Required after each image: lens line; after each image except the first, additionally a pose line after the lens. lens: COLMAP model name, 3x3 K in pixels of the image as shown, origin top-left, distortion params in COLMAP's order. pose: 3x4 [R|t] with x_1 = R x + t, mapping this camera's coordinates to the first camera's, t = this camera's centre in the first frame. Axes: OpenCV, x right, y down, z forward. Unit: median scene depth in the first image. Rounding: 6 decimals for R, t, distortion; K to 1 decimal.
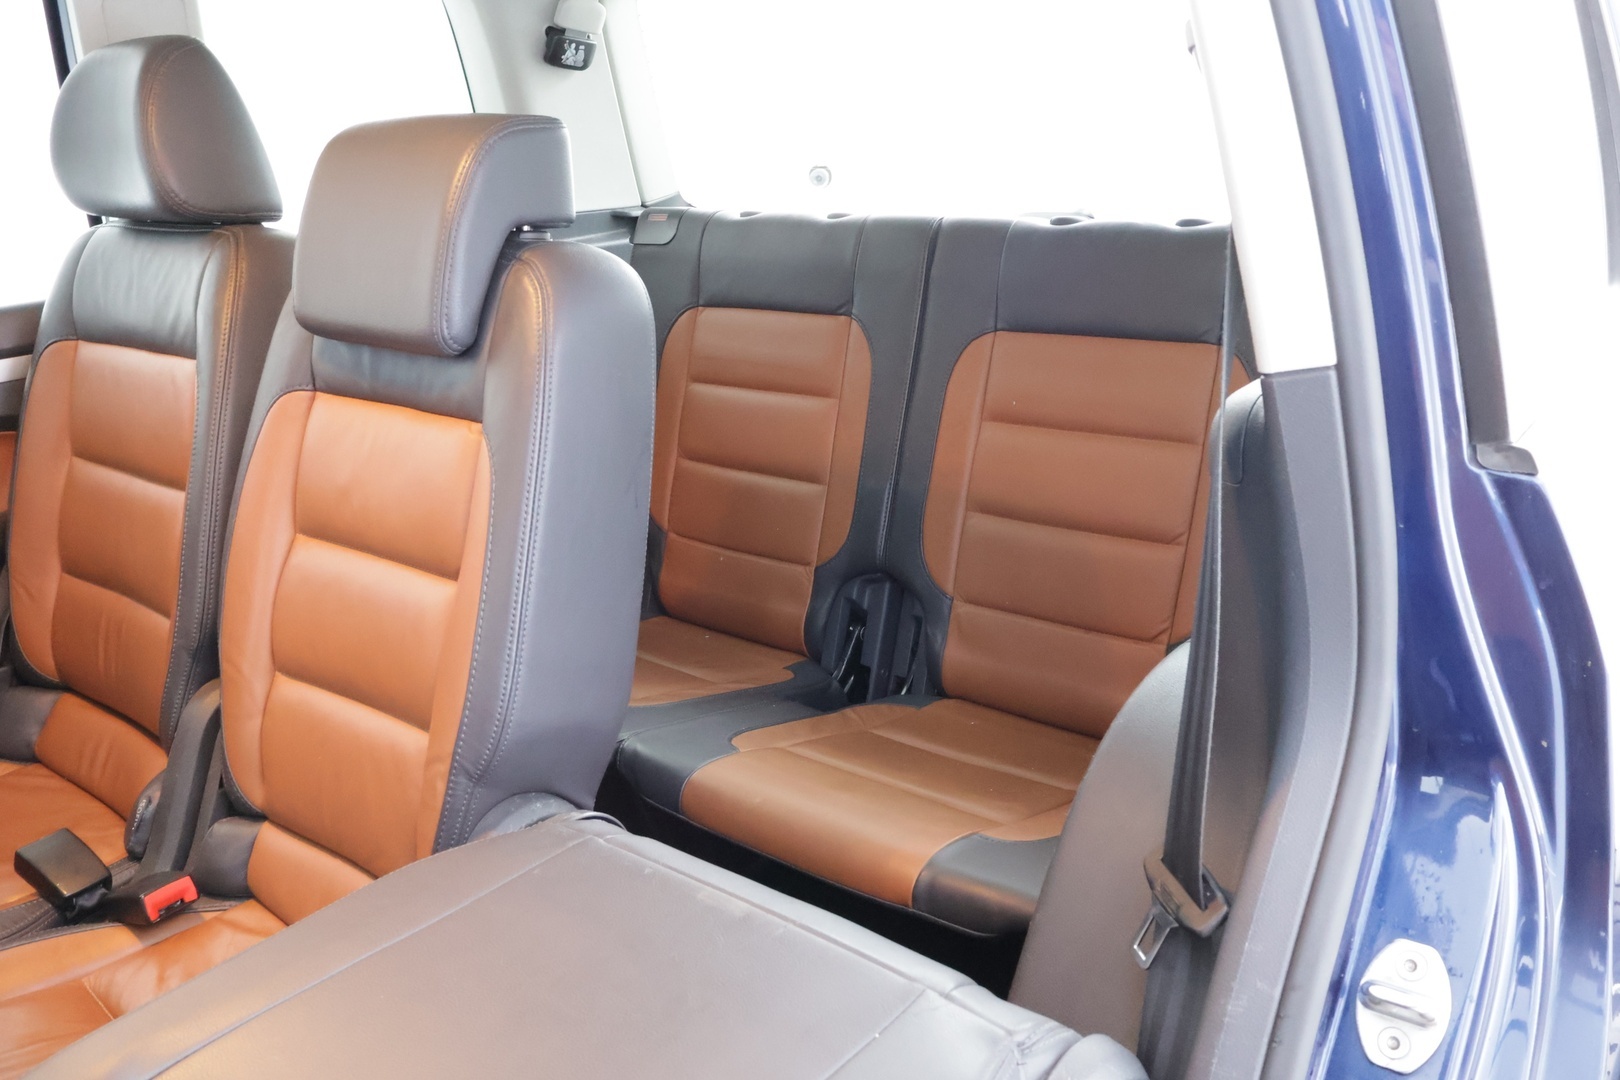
lens RADIAL K [[1358.8, 0, 816.9], [0, 1358.8, 536.1], [0, 0, 1]] dist [-0.008875, -0.004577]
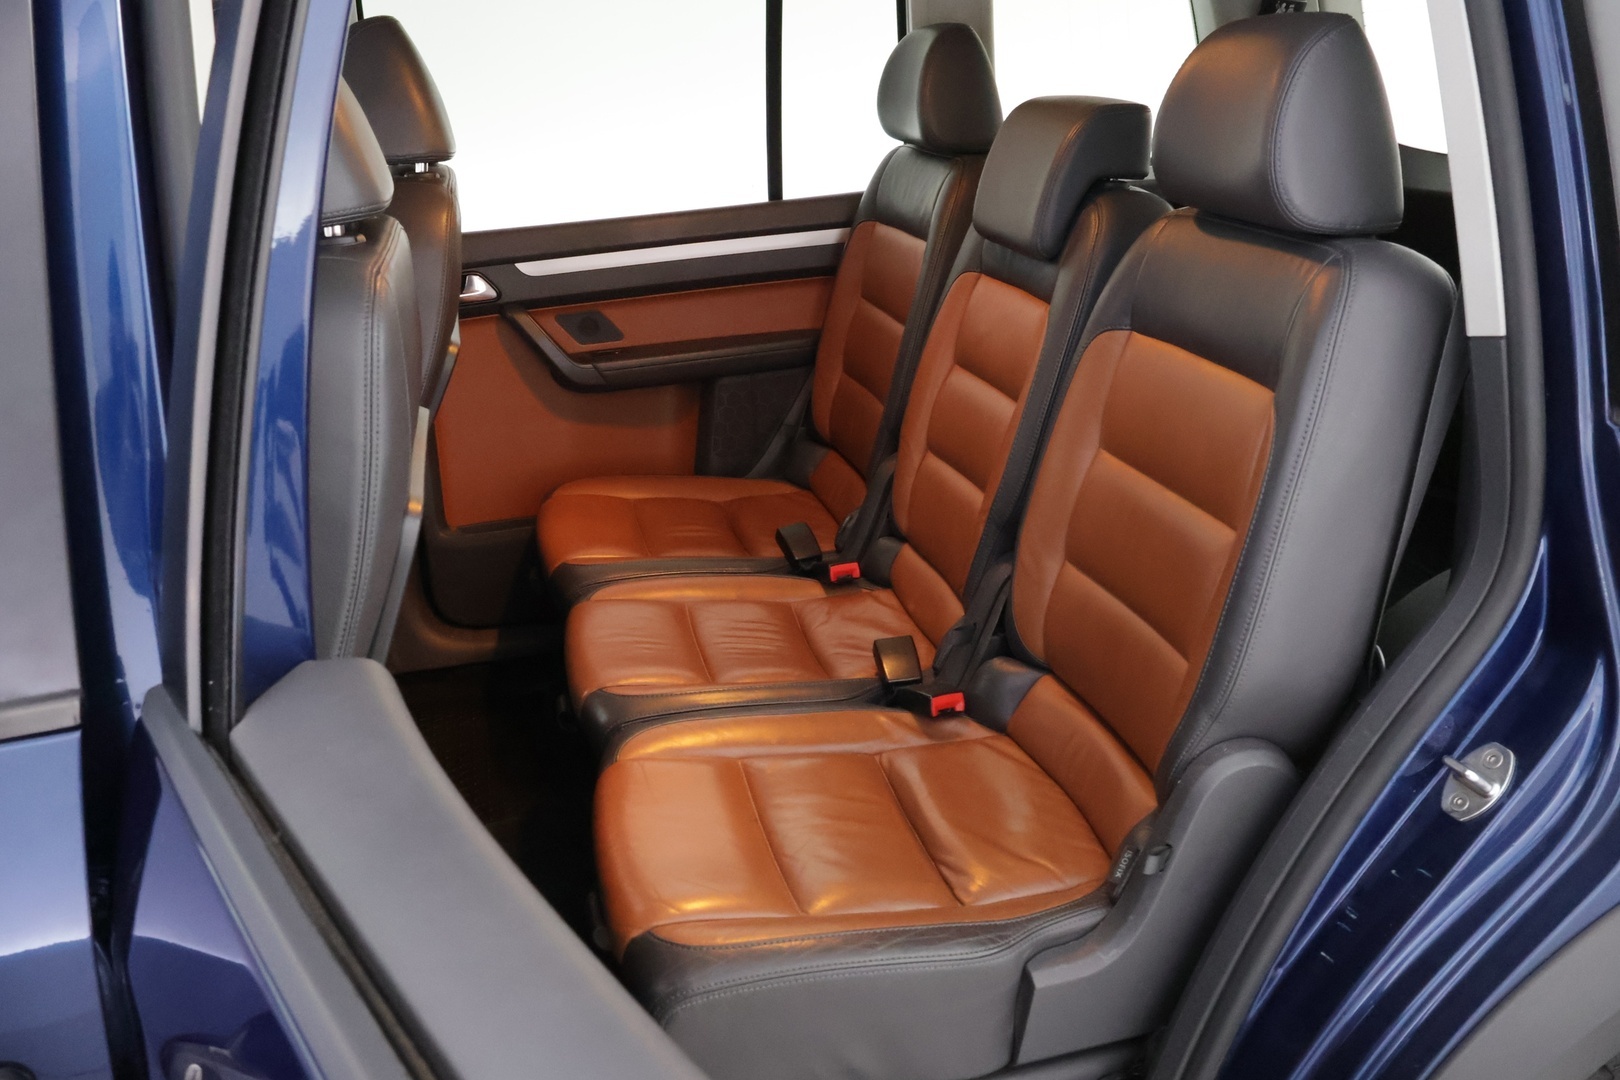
lens RADIAL K [[1358.8, 0, 807.5], [0, 1358.8, 542.6], [0, 0, 1]] dist [-0.008875, -0.004577]
pose [[0.809516, 0.215220, -0.546227, 0.362880], [-0.163363, 0.976215, 0.142535, 0.003262], [0.563912, -0.026151, 0.825421, -0.371038]]
